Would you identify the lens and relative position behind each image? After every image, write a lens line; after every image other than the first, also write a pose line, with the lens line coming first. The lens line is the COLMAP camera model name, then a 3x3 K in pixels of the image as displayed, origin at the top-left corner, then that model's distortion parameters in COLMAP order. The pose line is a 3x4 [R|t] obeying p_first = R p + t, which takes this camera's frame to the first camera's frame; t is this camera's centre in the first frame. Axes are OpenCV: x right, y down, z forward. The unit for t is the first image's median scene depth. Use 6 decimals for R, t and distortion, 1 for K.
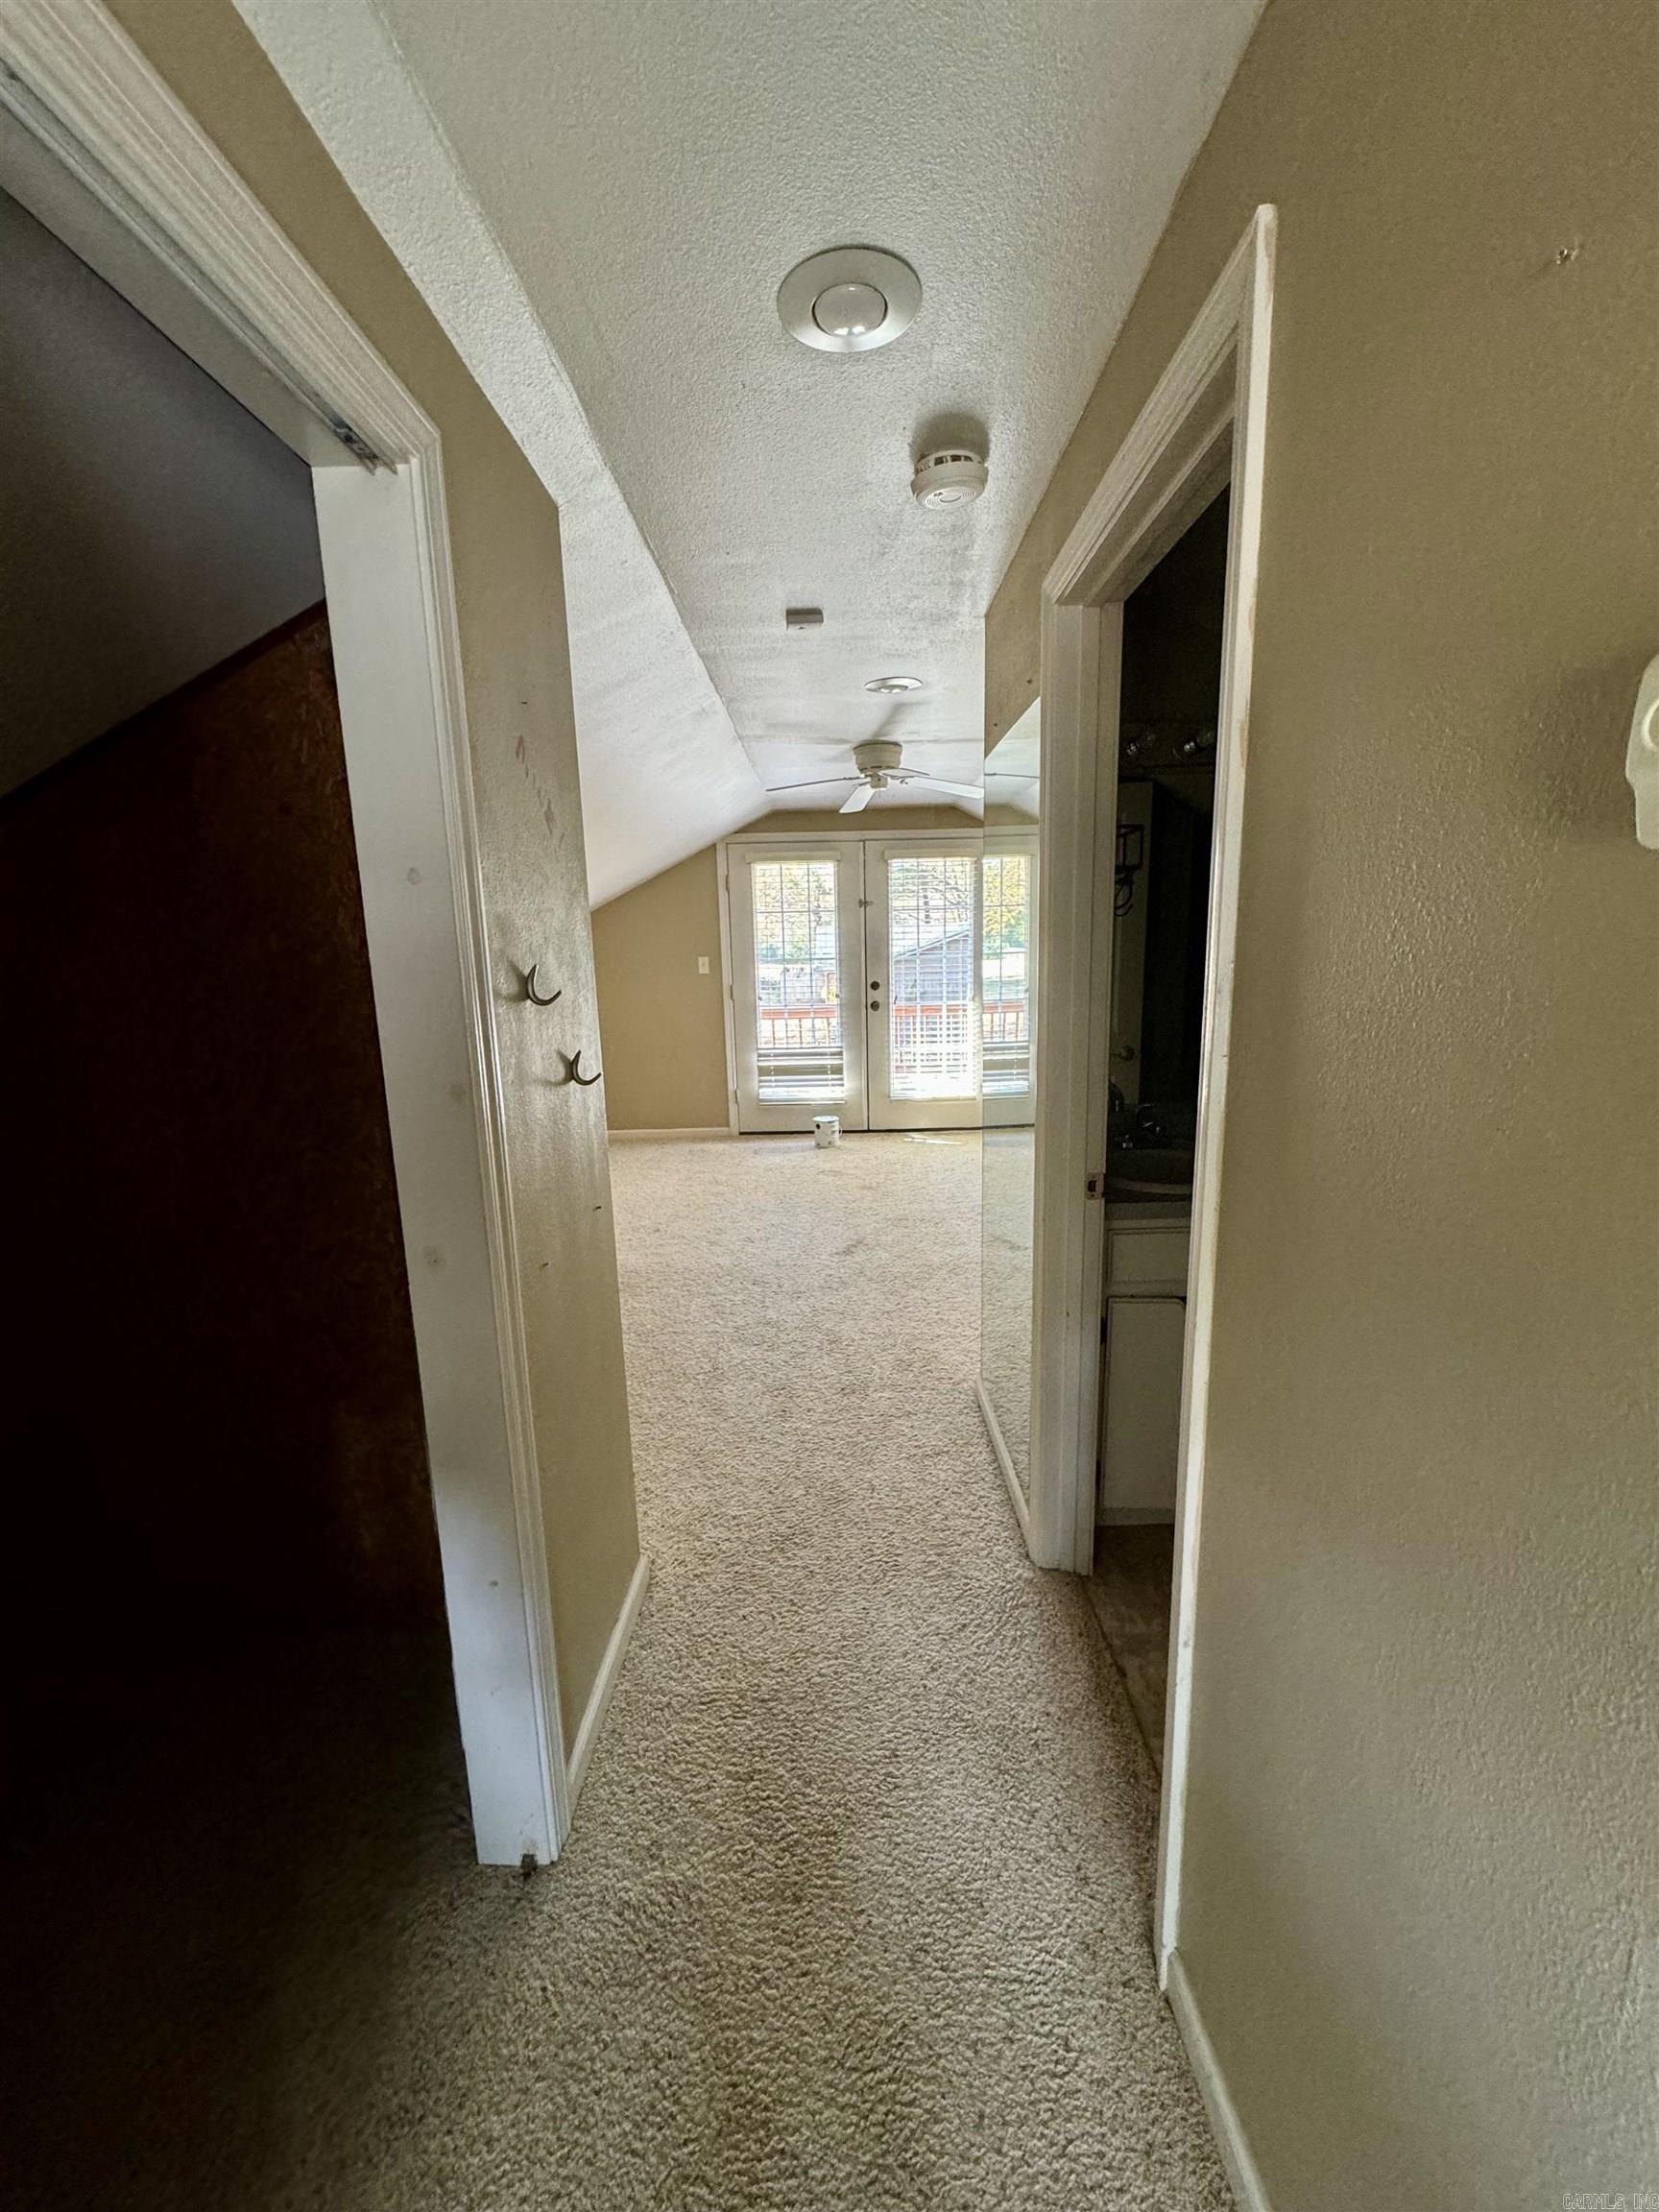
lens RADIAL K [[883.7, 0, 831.5], [0, 883.7, 1107.1], [0, 0, 1]] dist [-0.002023, 0.000438]
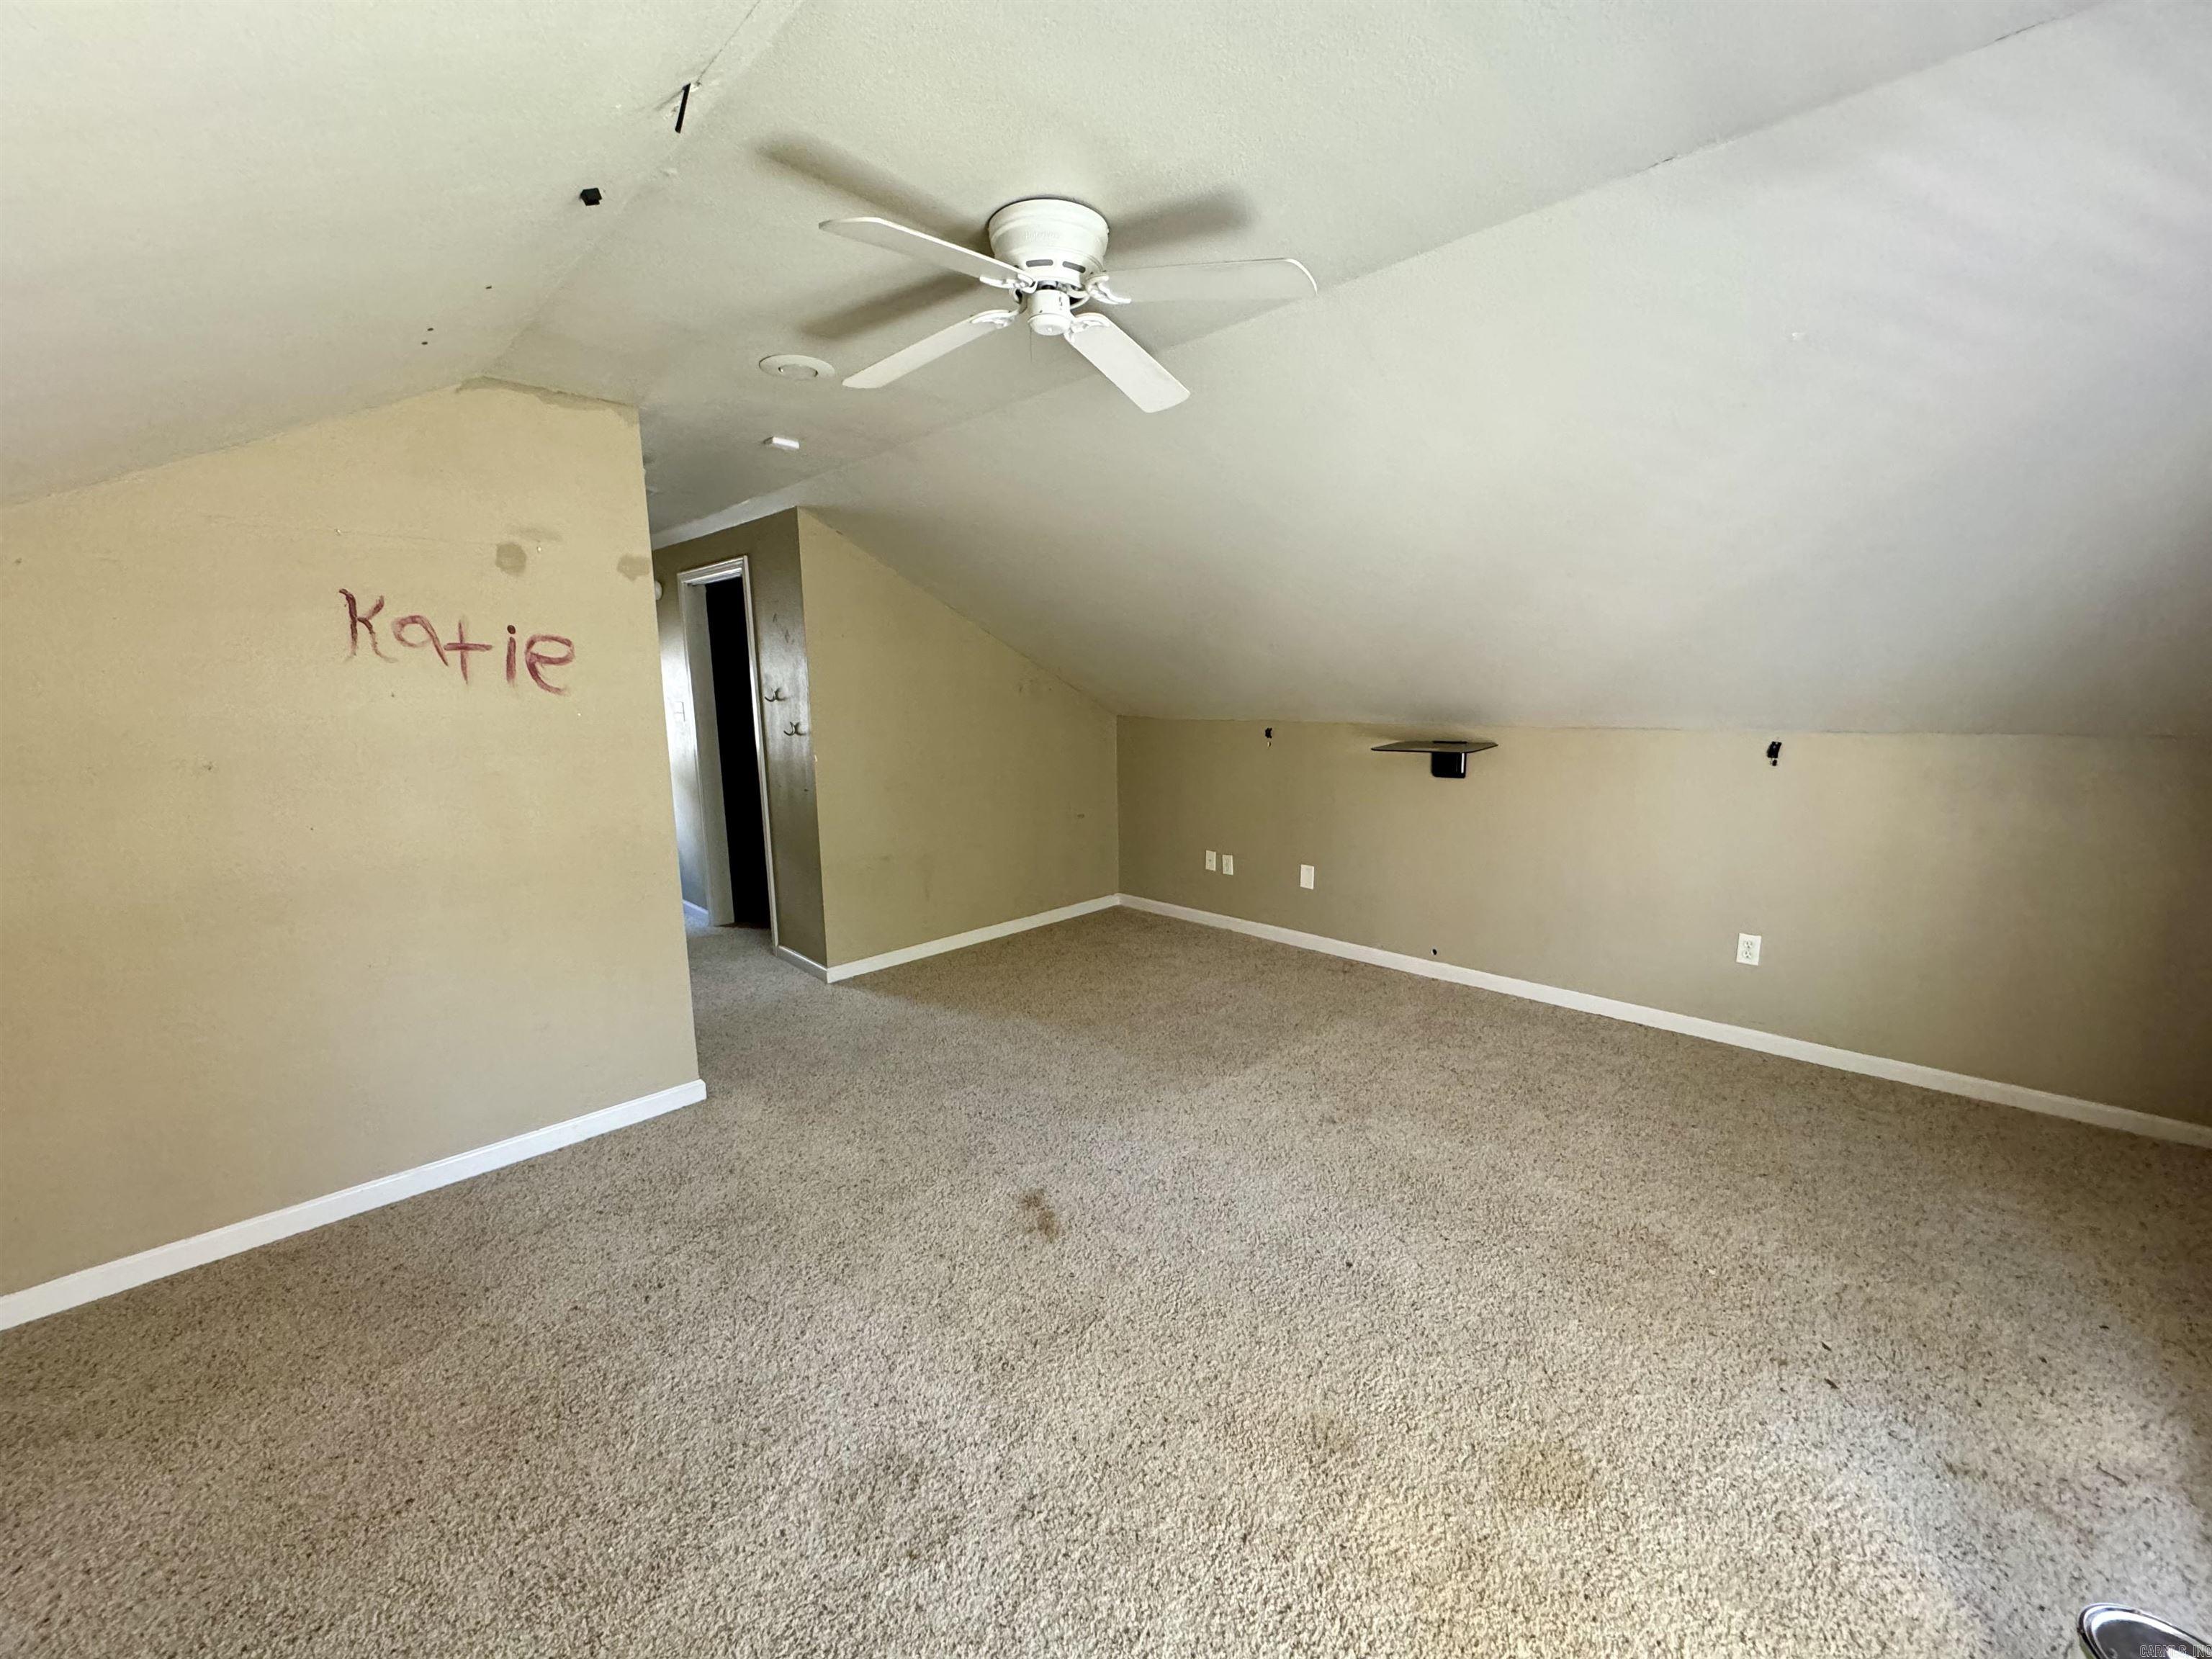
lens RADIAL K [[883.7, 0, 1106.4], [0, 883.7, 830.2], [0, 0, 1]] dist [-0.002023, 0.000438]
pose [[-0.713963, 0.147805, -0.684405, 0.352371], [-0.103411, 0.944487, 0.311850, -0.261205], [0.692505, 0.293424, -0.659044, 1.354050]]
